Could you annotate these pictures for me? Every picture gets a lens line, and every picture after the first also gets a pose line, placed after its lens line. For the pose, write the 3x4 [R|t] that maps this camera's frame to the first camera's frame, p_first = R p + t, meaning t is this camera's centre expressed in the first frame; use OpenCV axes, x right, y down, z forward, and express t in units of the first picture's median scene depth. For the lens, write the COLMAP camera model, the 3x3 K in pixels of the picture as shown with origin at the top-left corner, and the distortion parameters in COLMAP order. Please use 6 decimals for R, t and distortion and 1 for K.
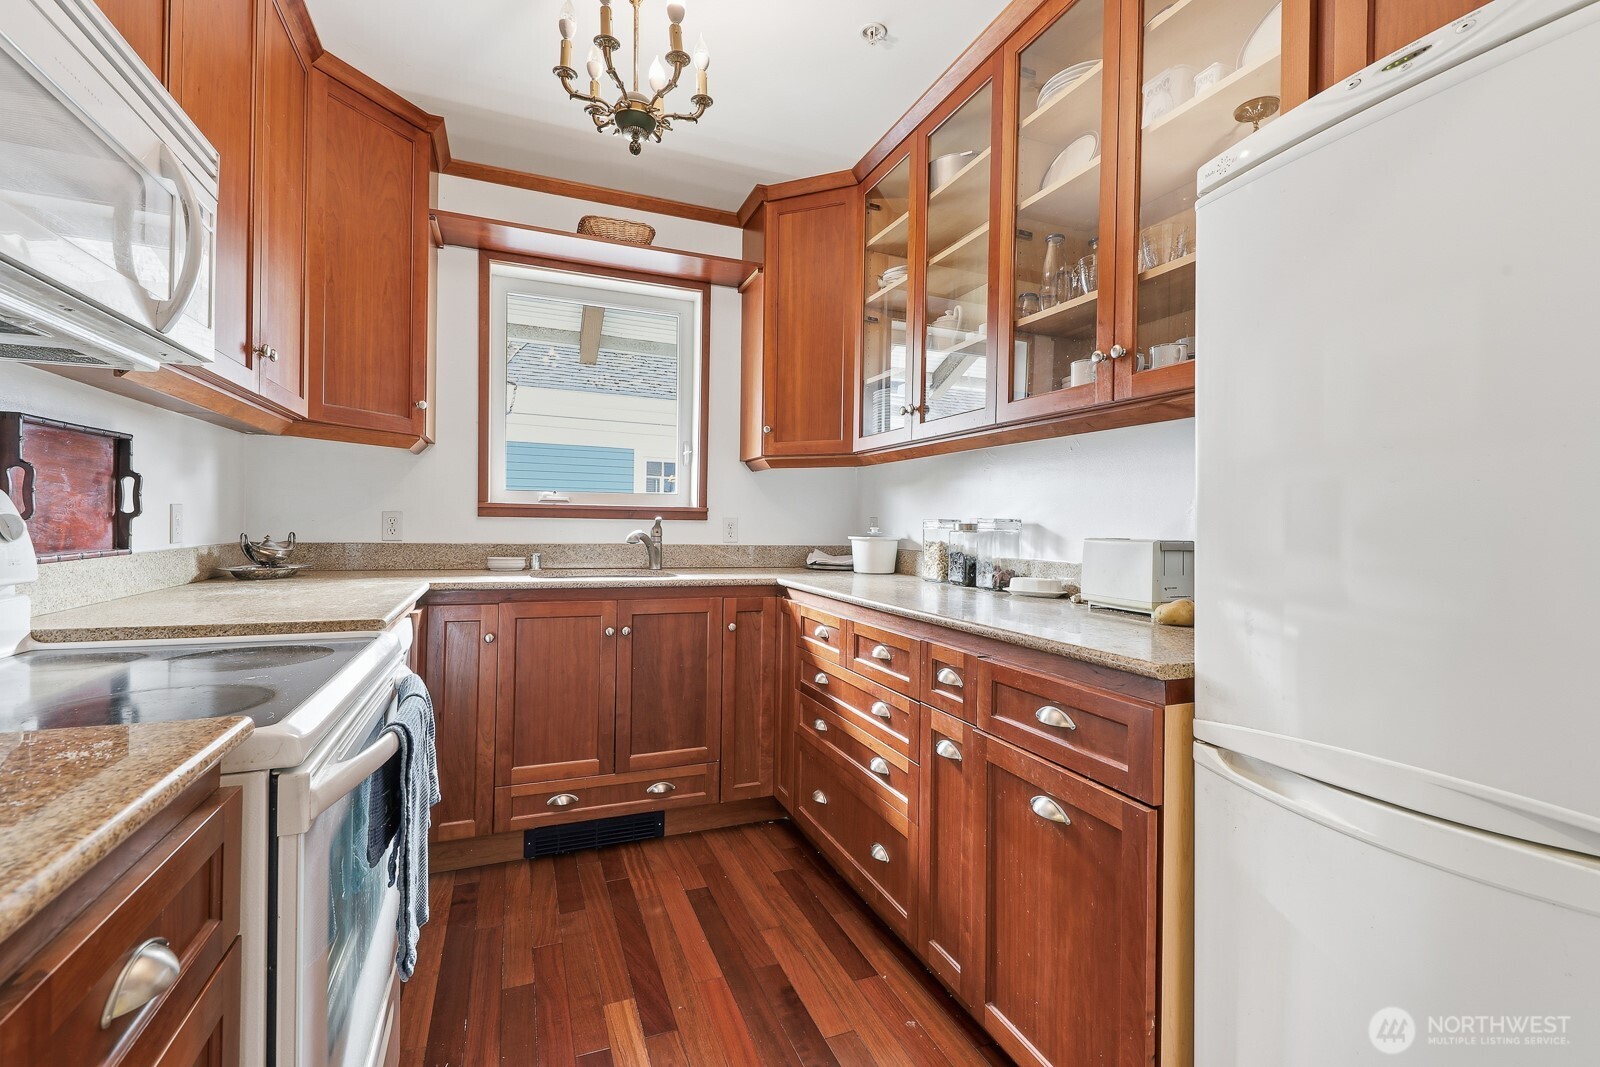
lens RADIAL K [[715.0, 0, 800.3], [0, 715.0, 537.8], [0, 0, 1]] dist [0.019711, -0.008815]
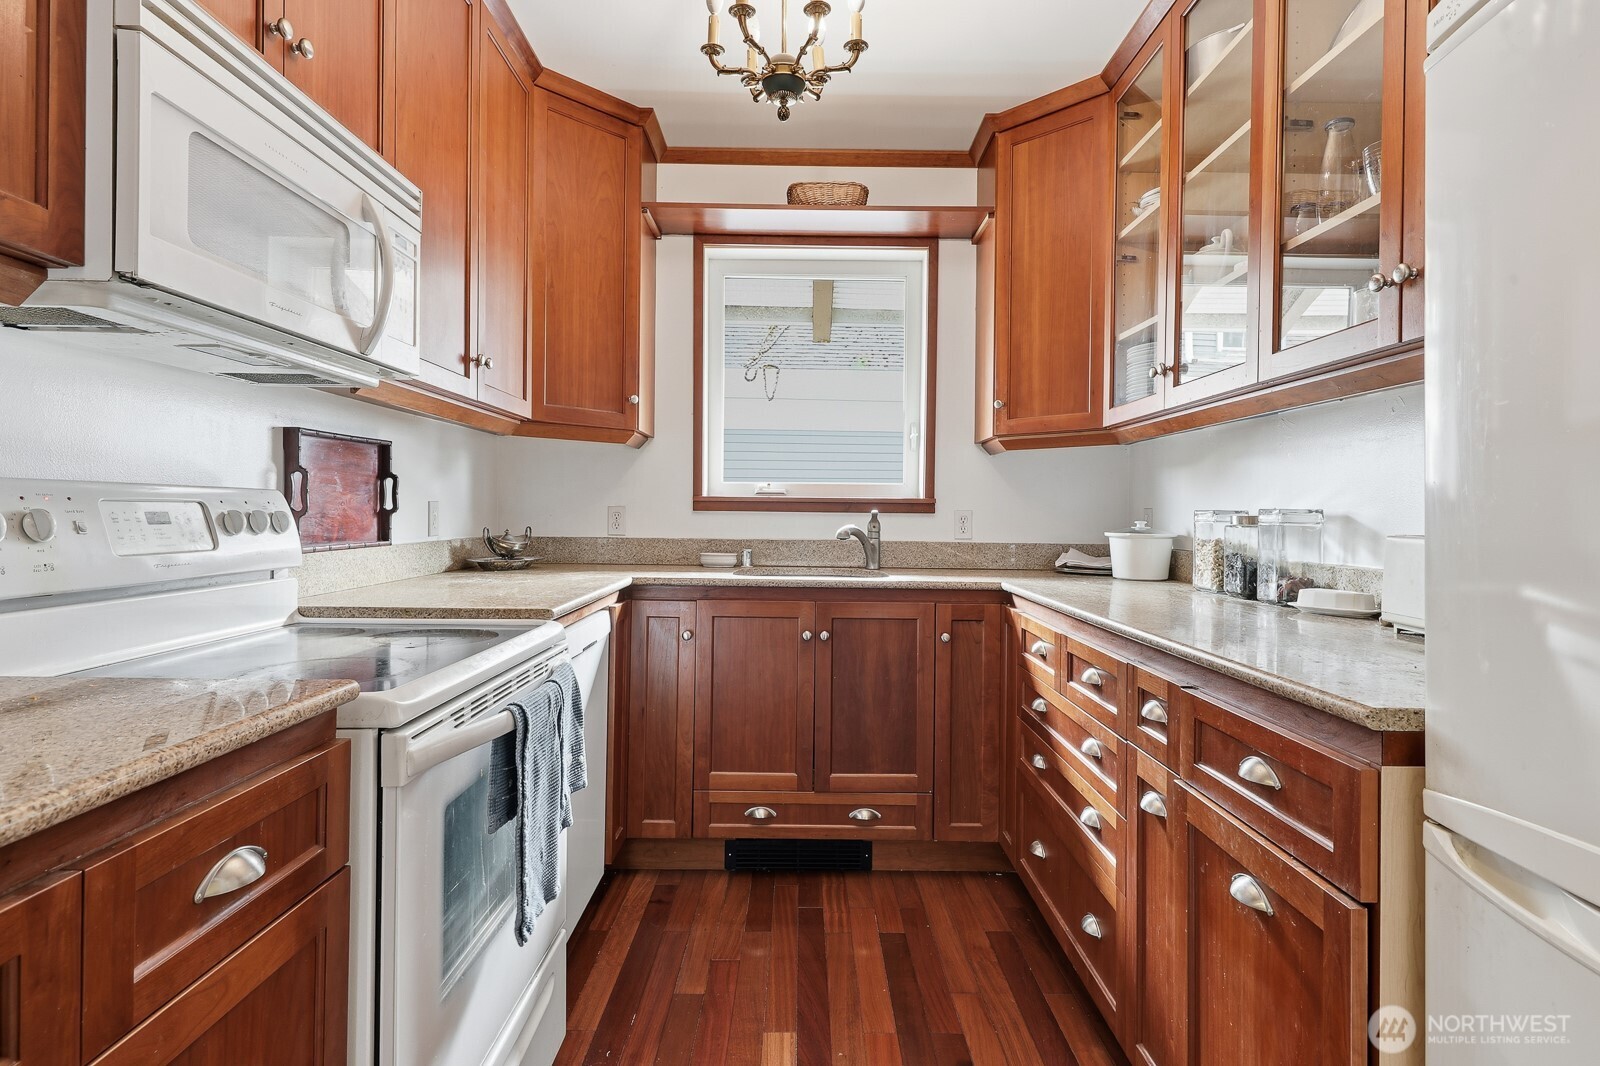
lens RADIAL K [[846.0, 0, 800.0], [0, 846.0, 533.0], [0, 0, 1]] dist [0.018901, -0.000971]
pose [[0.927359, 0.003507, -0.374156, 0.139197], [-0.004236, 0.999990, -0.001124, 0.001424], [0.374149, 0.002627, 0.927365, -0.006877]]
